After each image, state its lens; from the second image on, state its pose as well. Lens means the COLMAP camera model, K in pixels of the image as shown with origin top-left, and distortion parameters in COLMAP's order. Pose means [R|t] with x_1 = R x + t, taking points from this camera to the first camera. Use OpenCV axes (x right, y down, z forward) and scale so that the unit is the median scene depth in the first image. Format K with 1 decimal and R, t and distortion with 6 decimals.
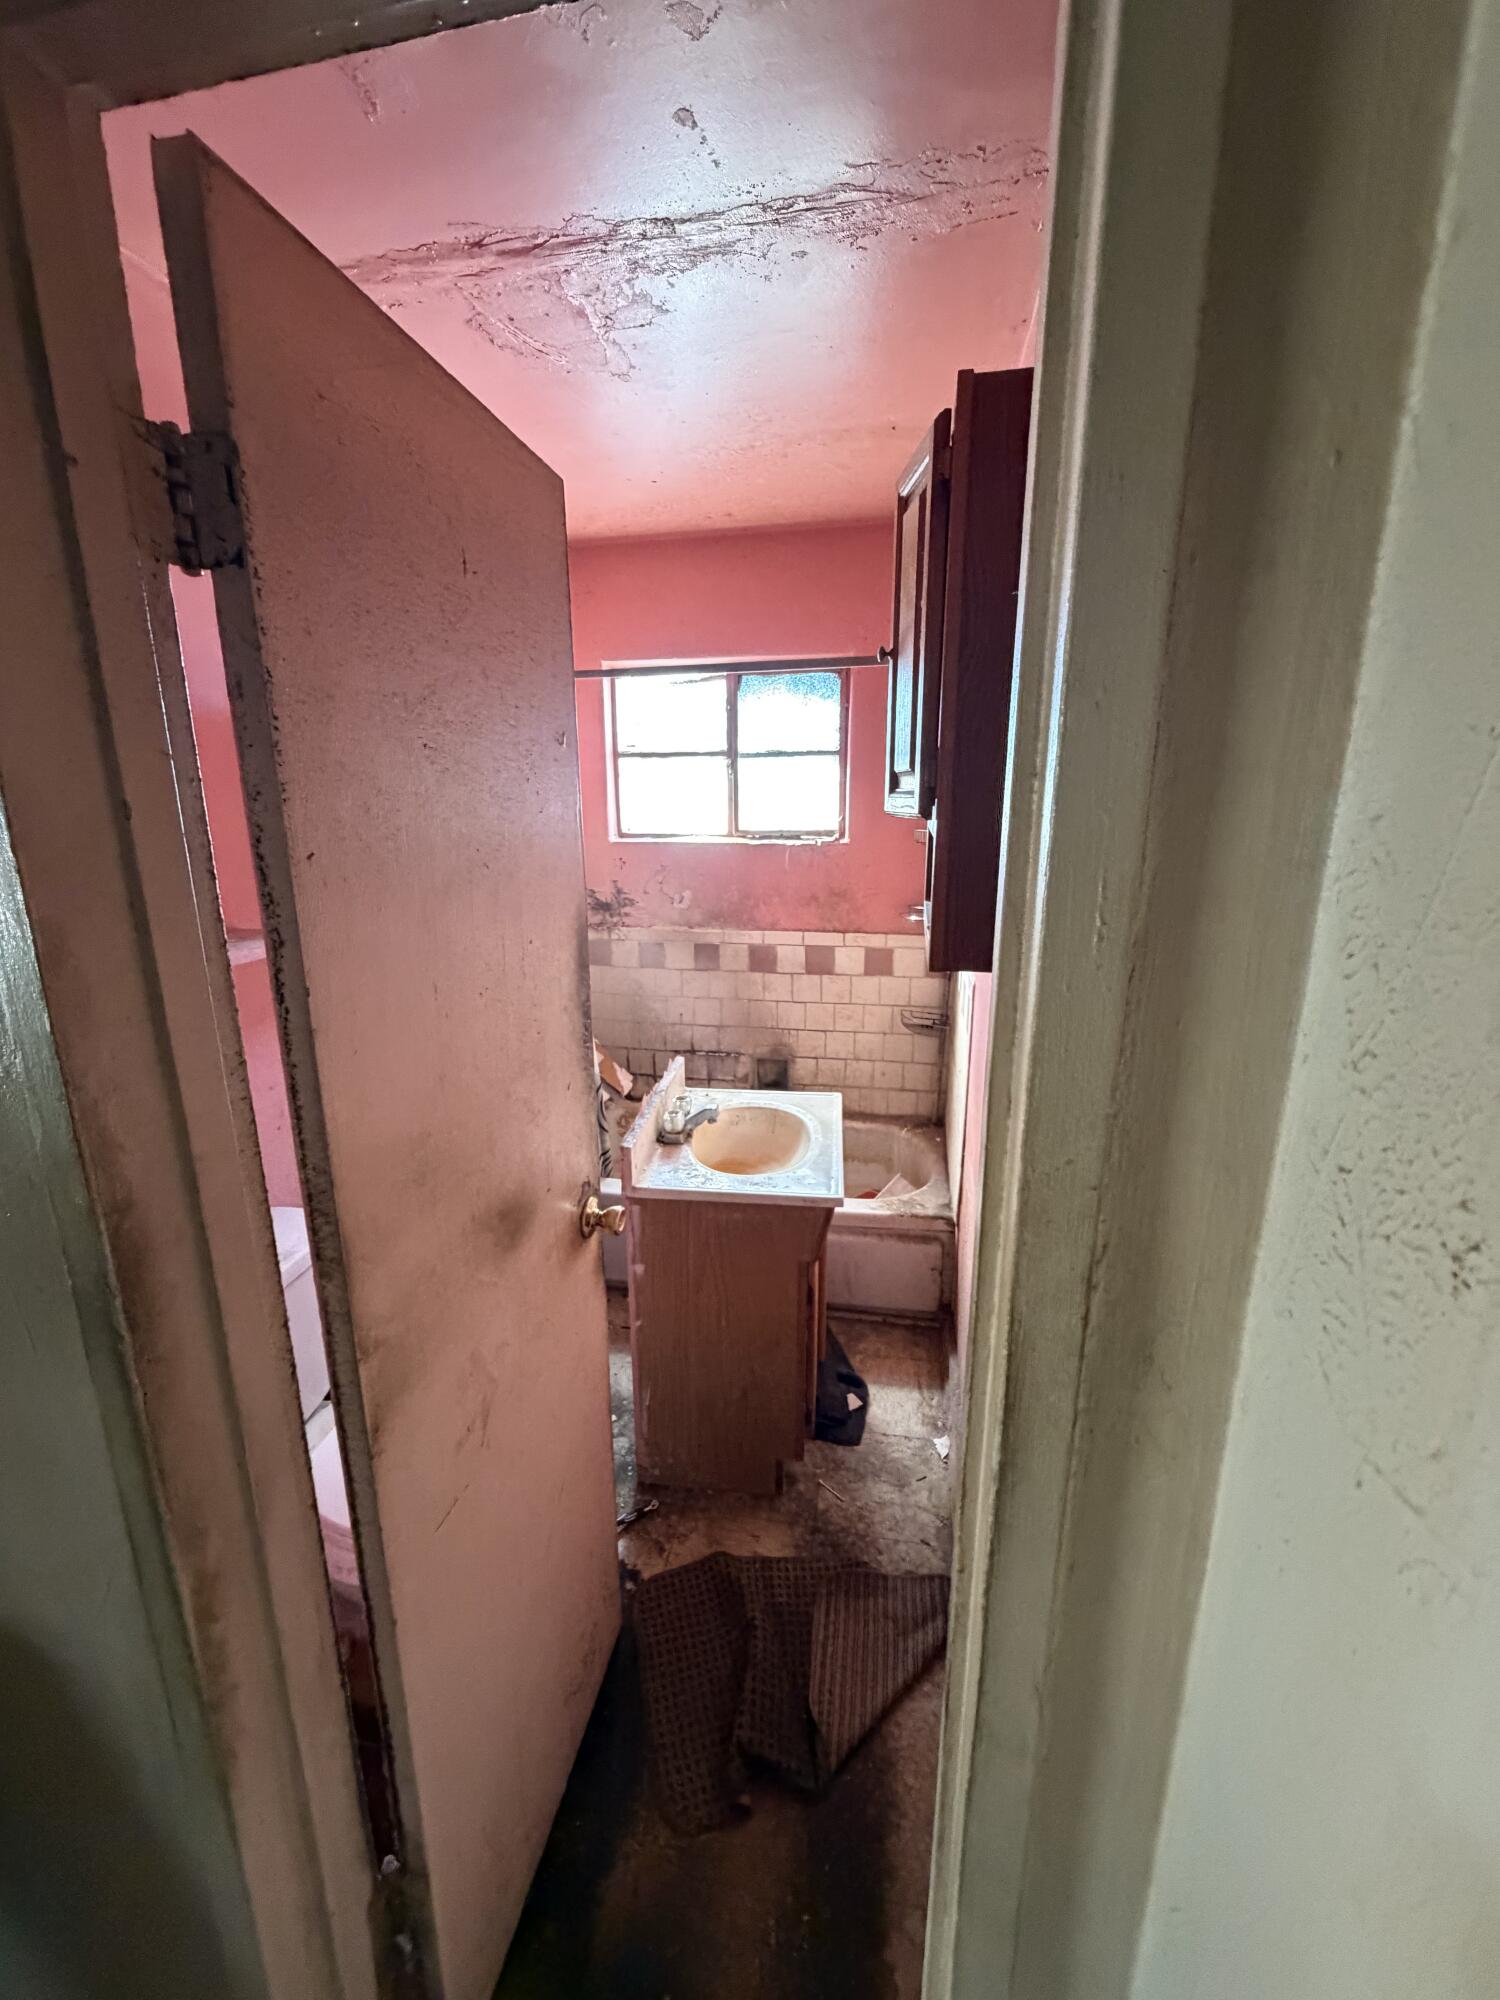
lens RADIAL K [[801.7, 0, 749.1], [0, 801.7, 1001.2], [0, 0, 1]] dist [0.002361, -0.000298]
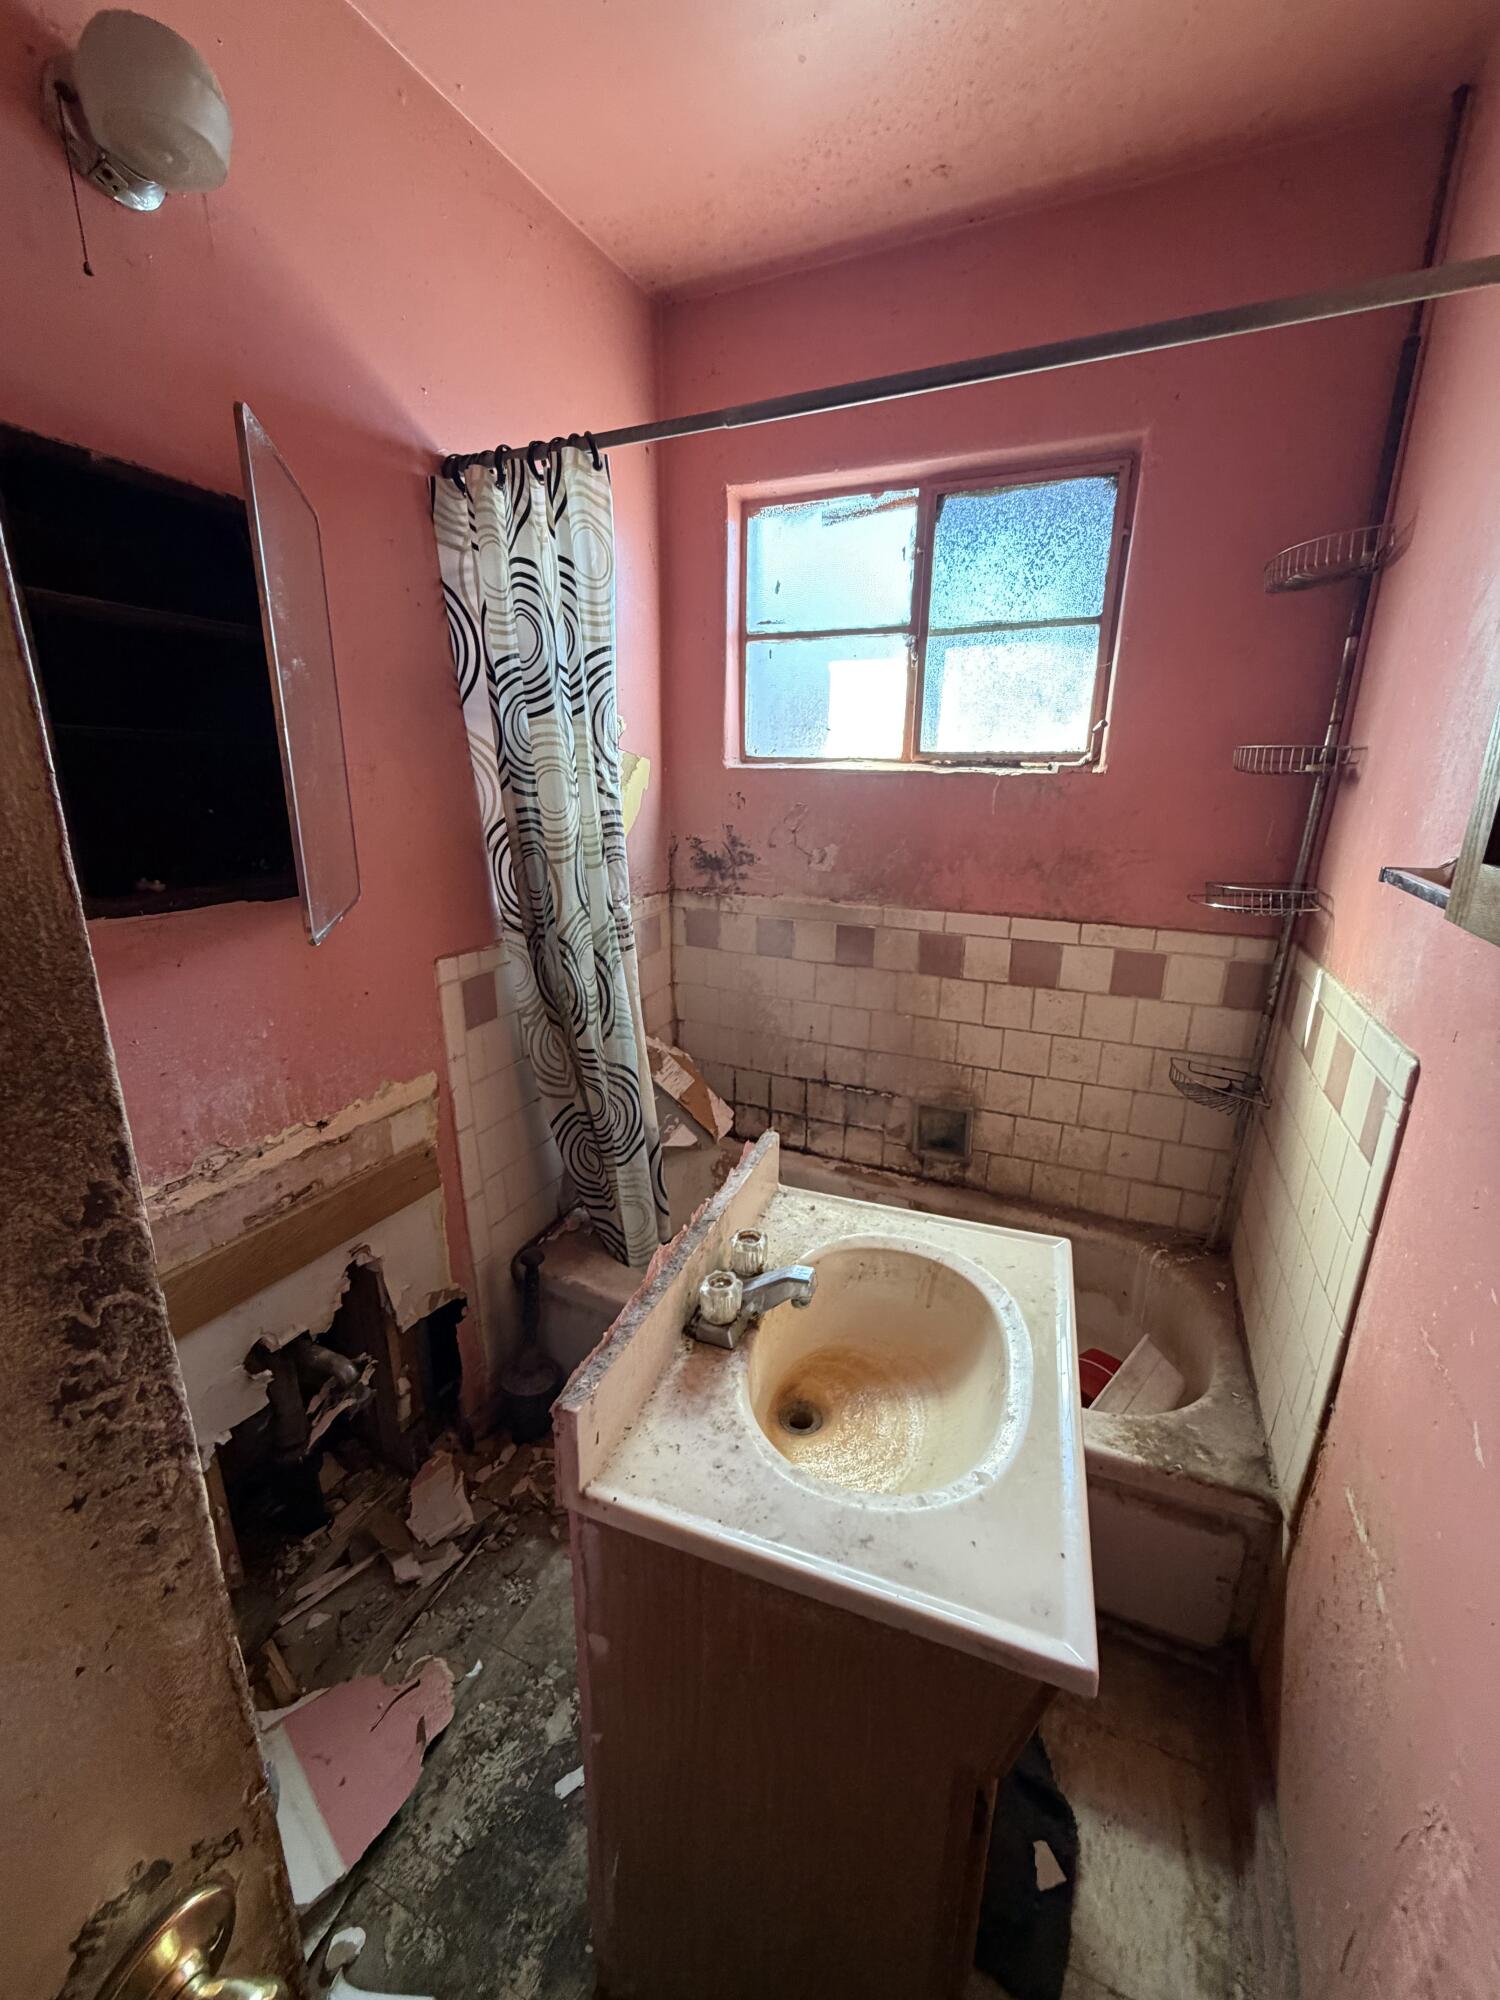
lens RADIAL K [[801.7, 0, 745.1], [0, 801.7, 1000.9], [0, 0, 1]] dist [0.002361, -0.000298]
pose [[0.971938, 0.081871, -0.220531, 0.009136], [-0.073343, 0.996217, 0.046600, -0.035475], [0.223512, -0.029118, 0.974266, 0.341218]]
